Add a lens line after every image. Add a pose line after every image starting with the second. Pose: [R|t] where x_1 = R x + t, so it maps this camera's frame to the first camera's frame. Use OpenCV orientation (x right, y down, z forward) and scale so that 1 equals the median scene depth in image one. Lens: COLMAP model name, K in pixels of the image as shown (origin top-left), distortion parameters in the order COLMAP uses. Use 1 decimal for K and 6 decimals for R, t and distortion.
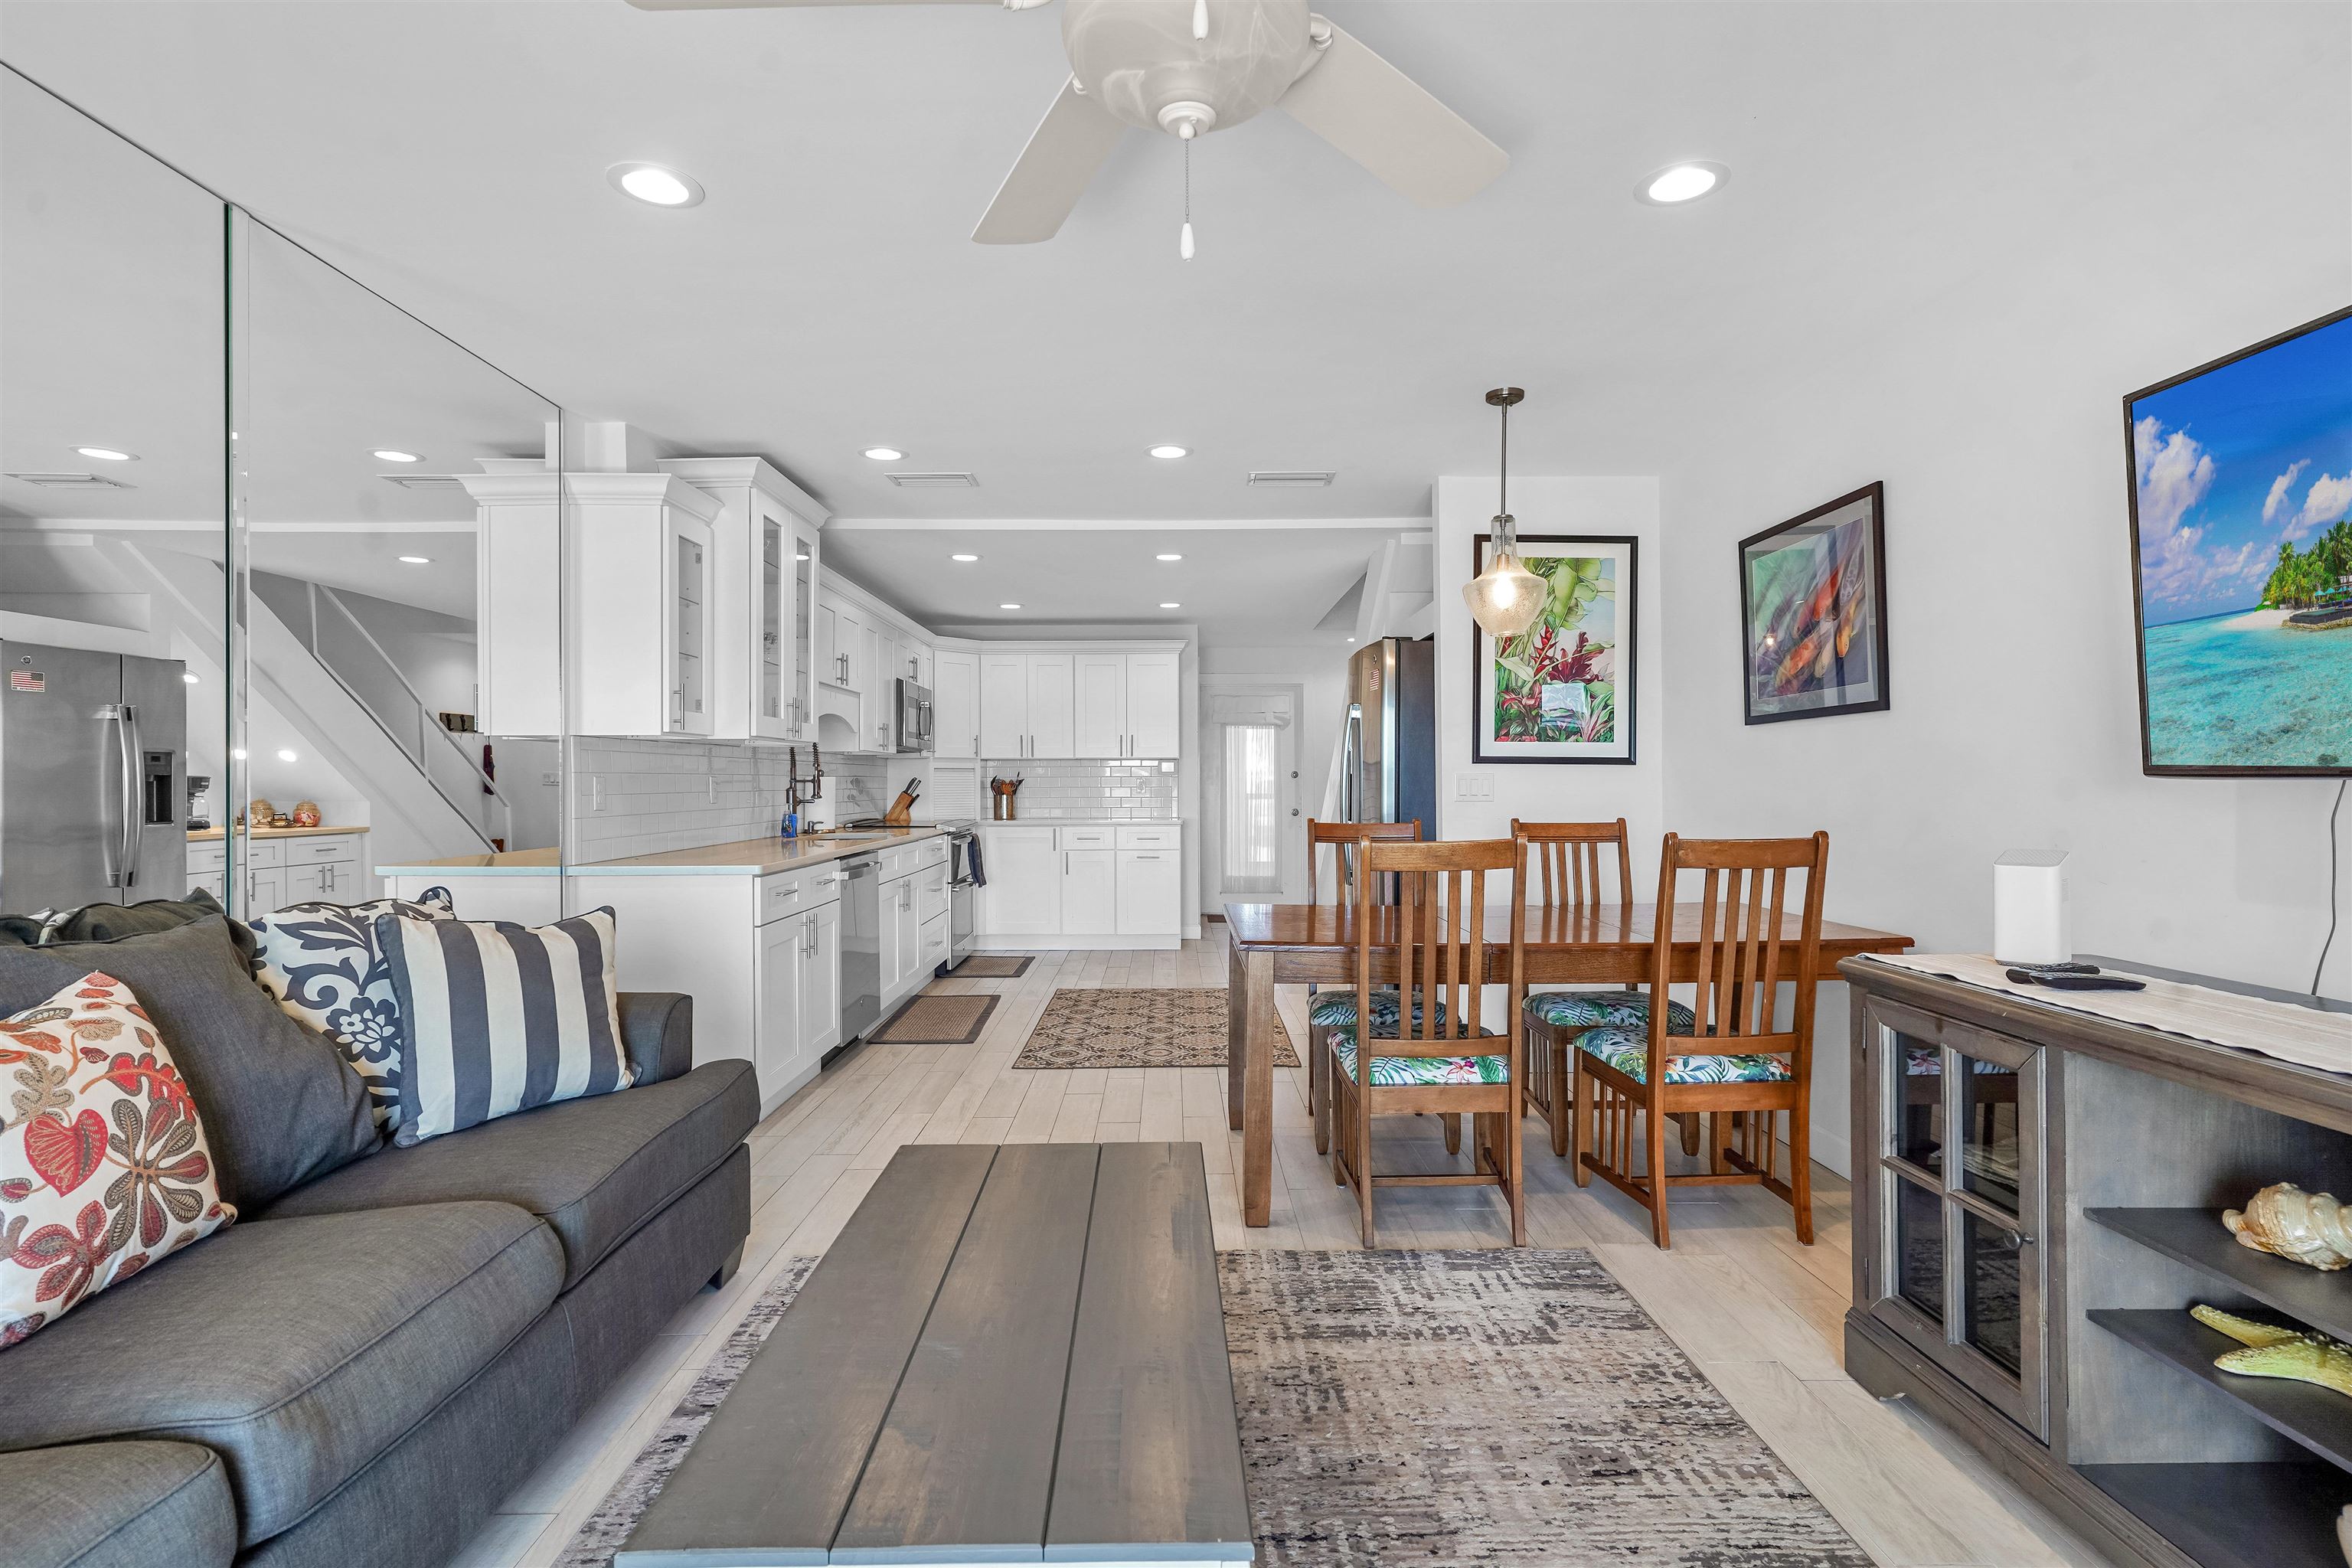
lens RADIAL K [[1148.9, 0, 1160.4], [0, 1148.9, 777.3], [0, 0, 1]] dist [0.000599, 0.000268]
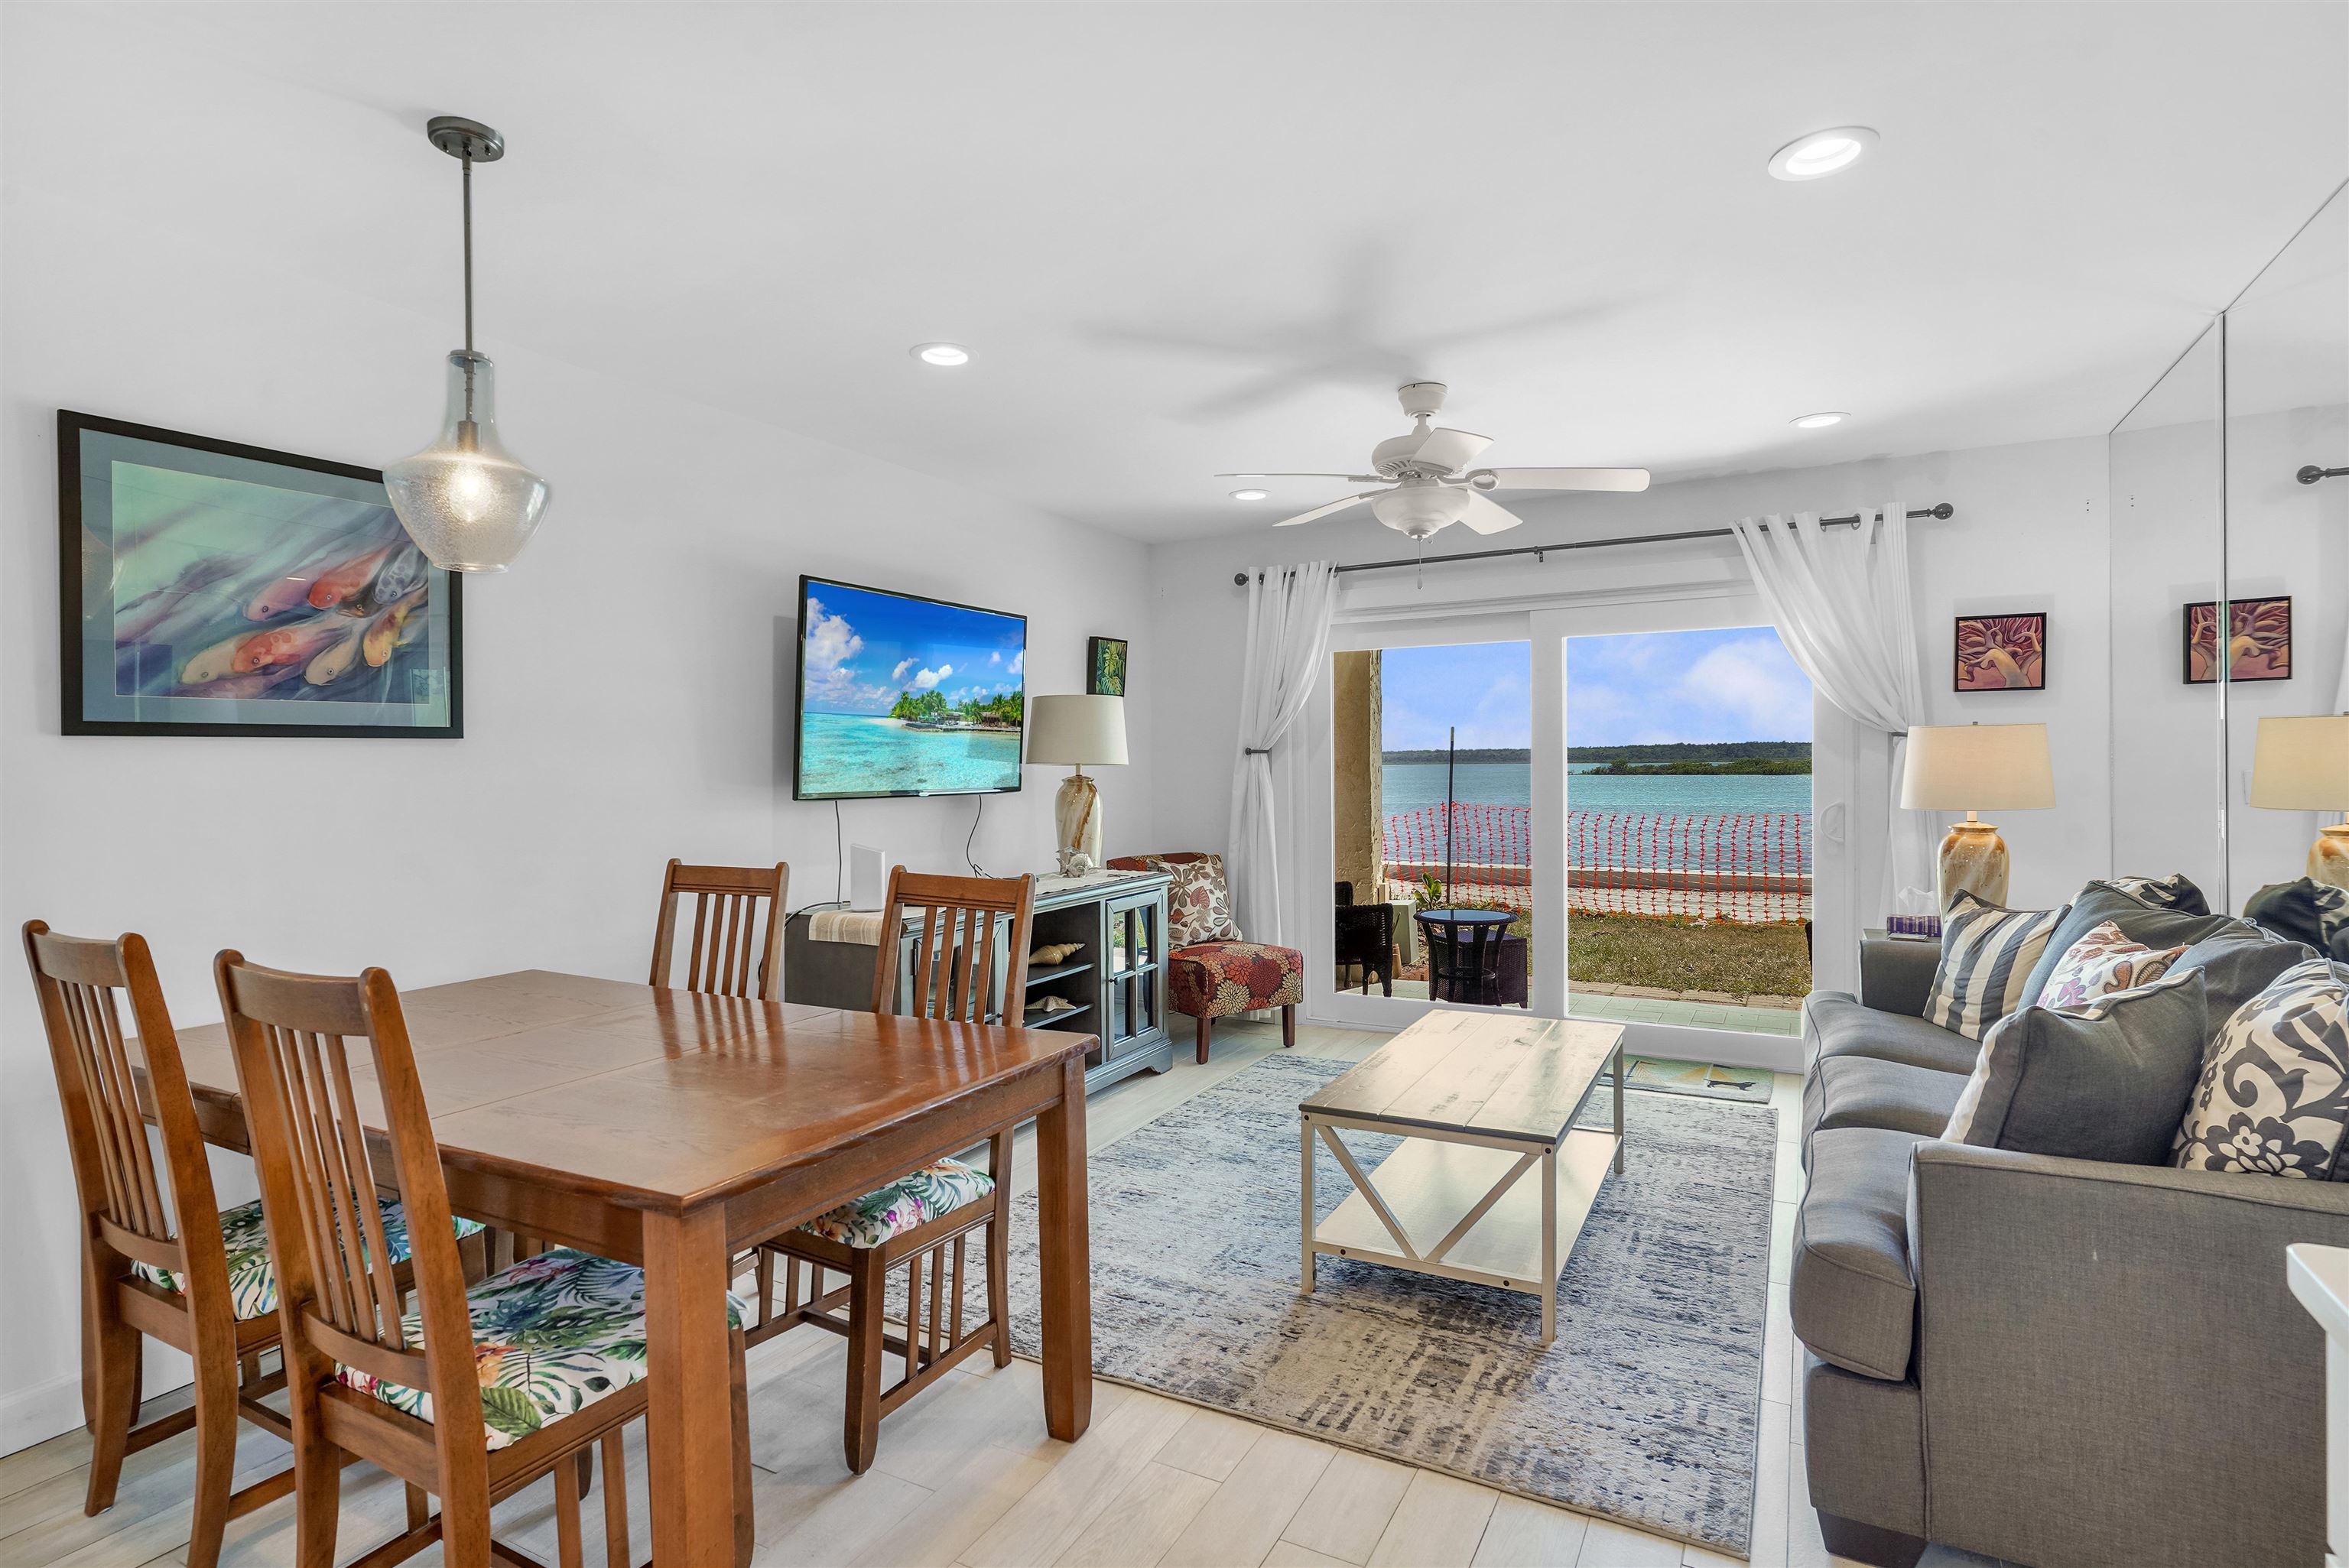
lens RADIAL K [[1186.7, 0, 1160.2], [0, 1186.7, 779.6], [0, 0, 1]] dist [-0.000875, 0.000179]
pose [[-0.881056, 0.009290, 0.472921, -0.133435], [0.014253, 0.999875, 0.006913, -0.009987], [-0.472798, 0.012831, -0.881078, 0.672737]]
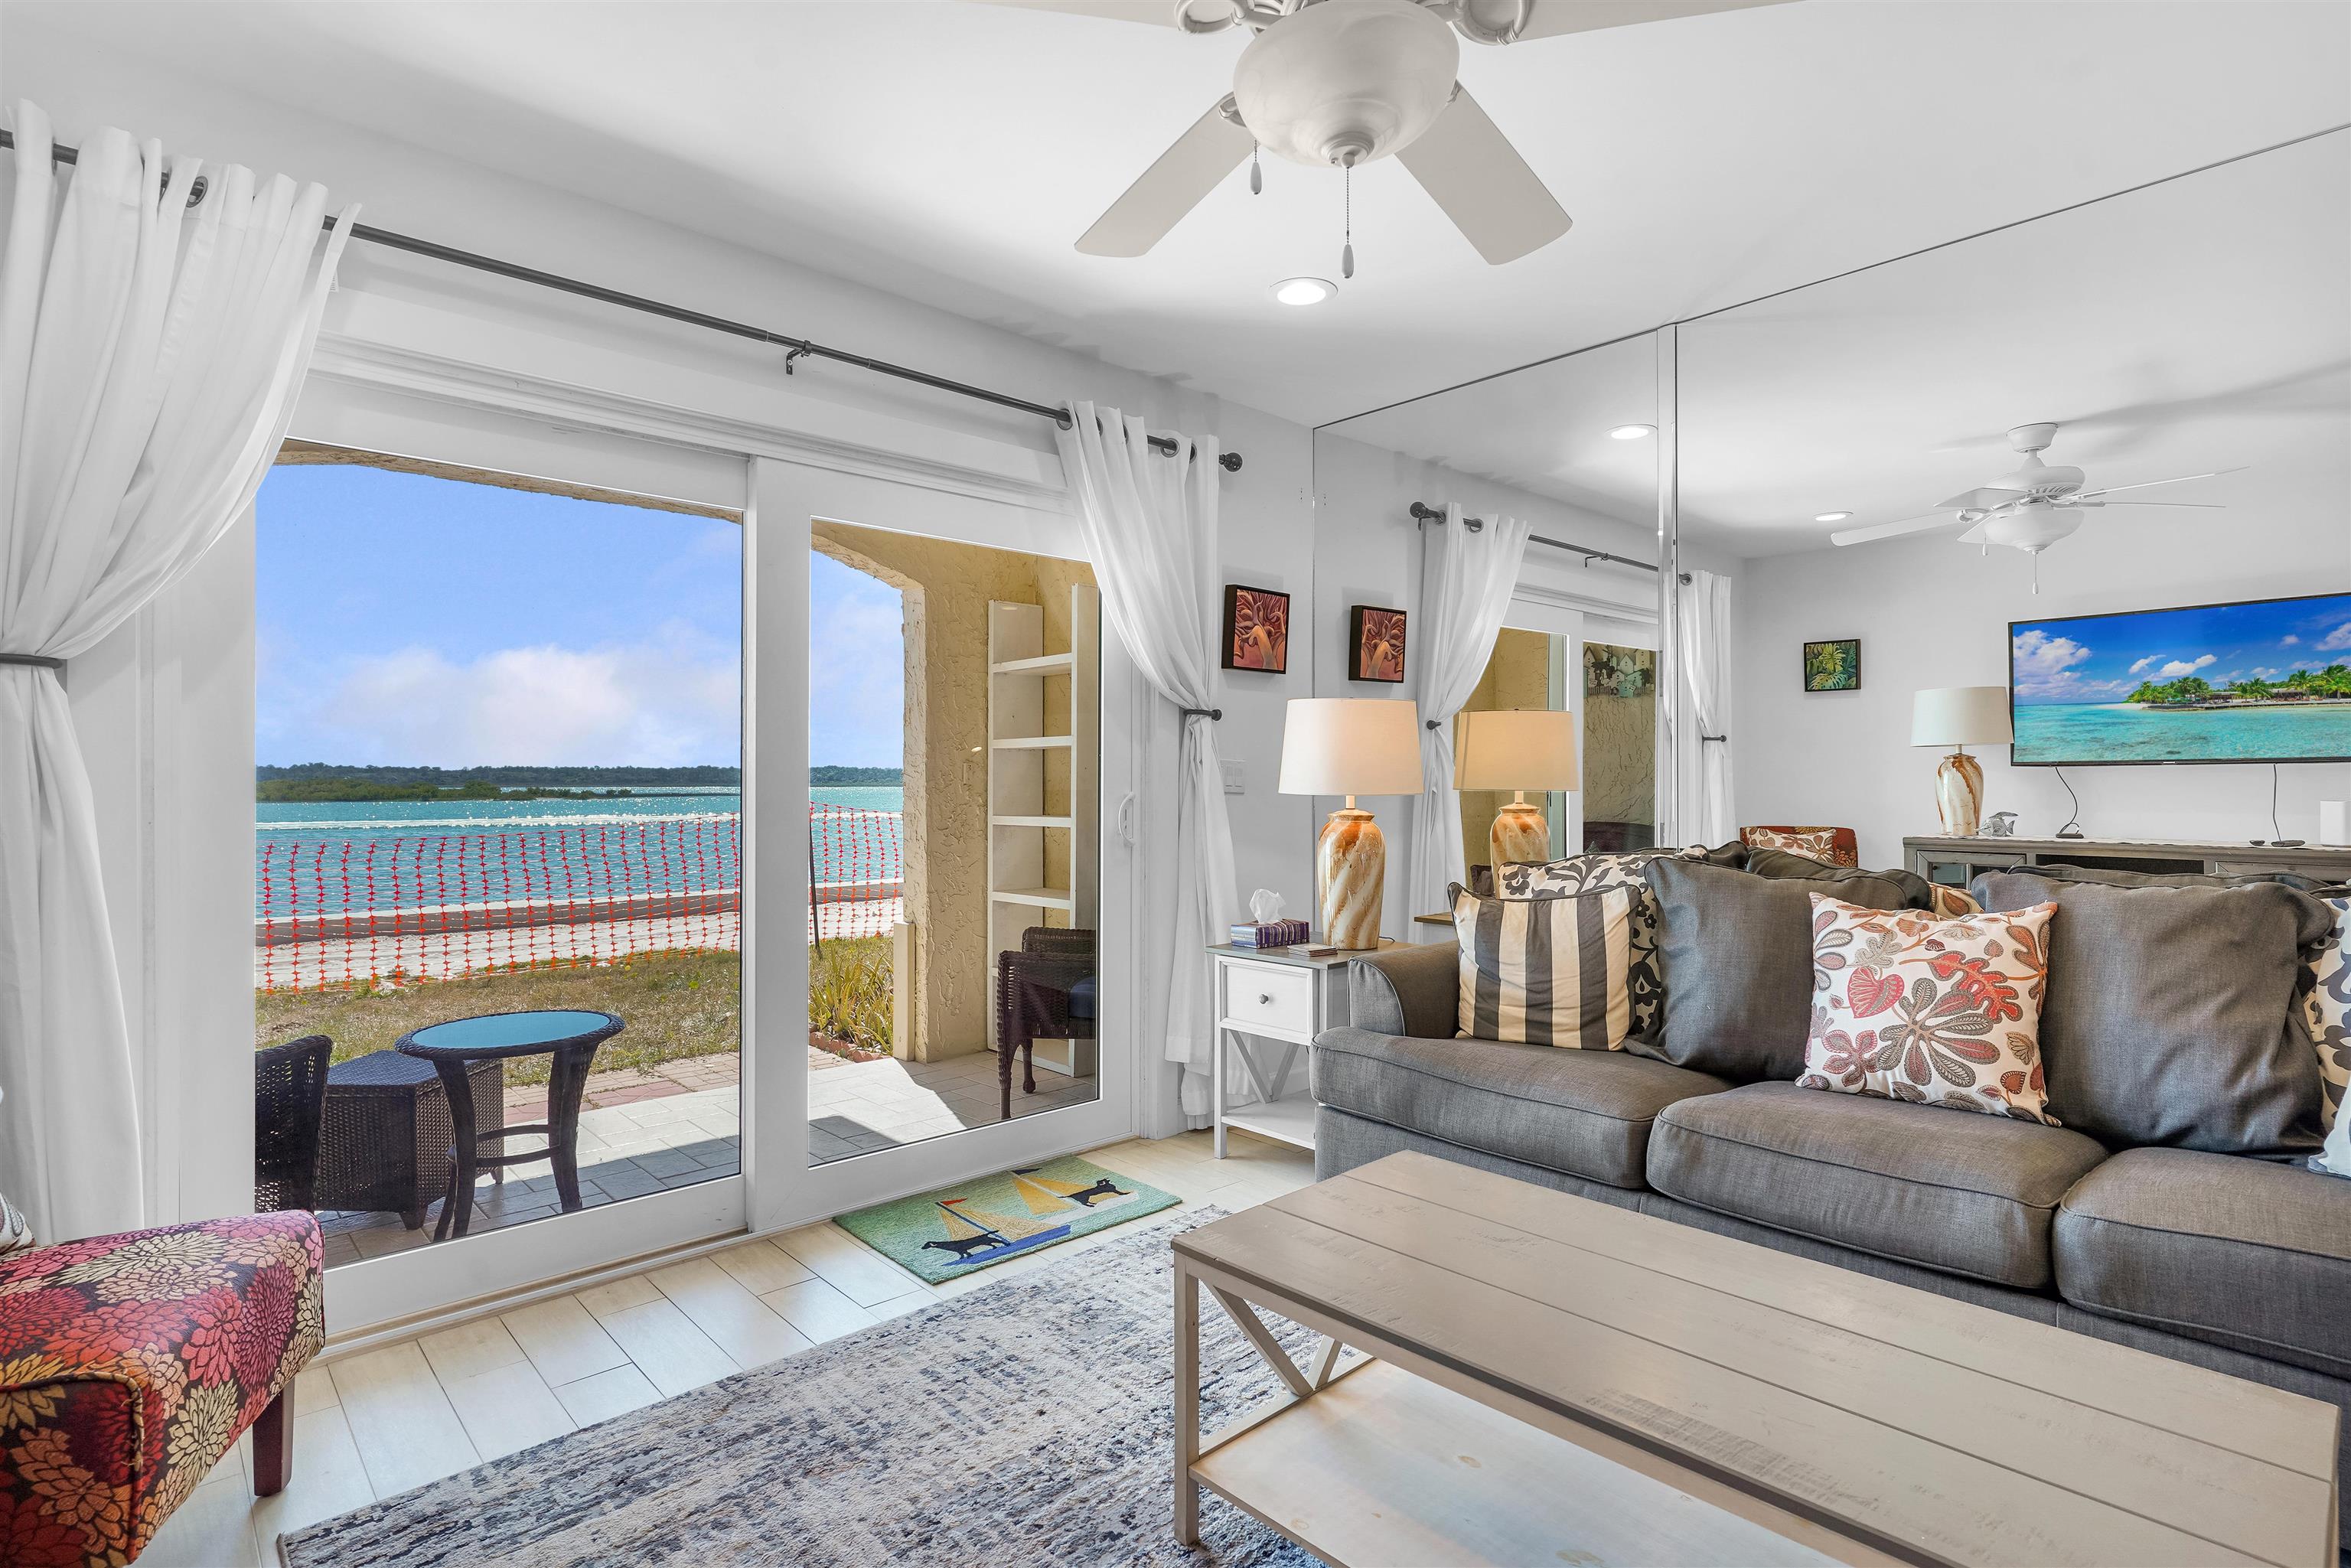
lens RADIAL K [[1160.4, 0, 1173.1], [0, 1160.4, 772.8], [0, 0, 1]] dist [0.000200, 0.000661]
pose [[-0.732512, -0.001571, -0.680753, 0.170356], [0.006224, 0.999940, -0.009004, 0.007275], [0.680726, -0.010833, -0.732458, 0.318305]]
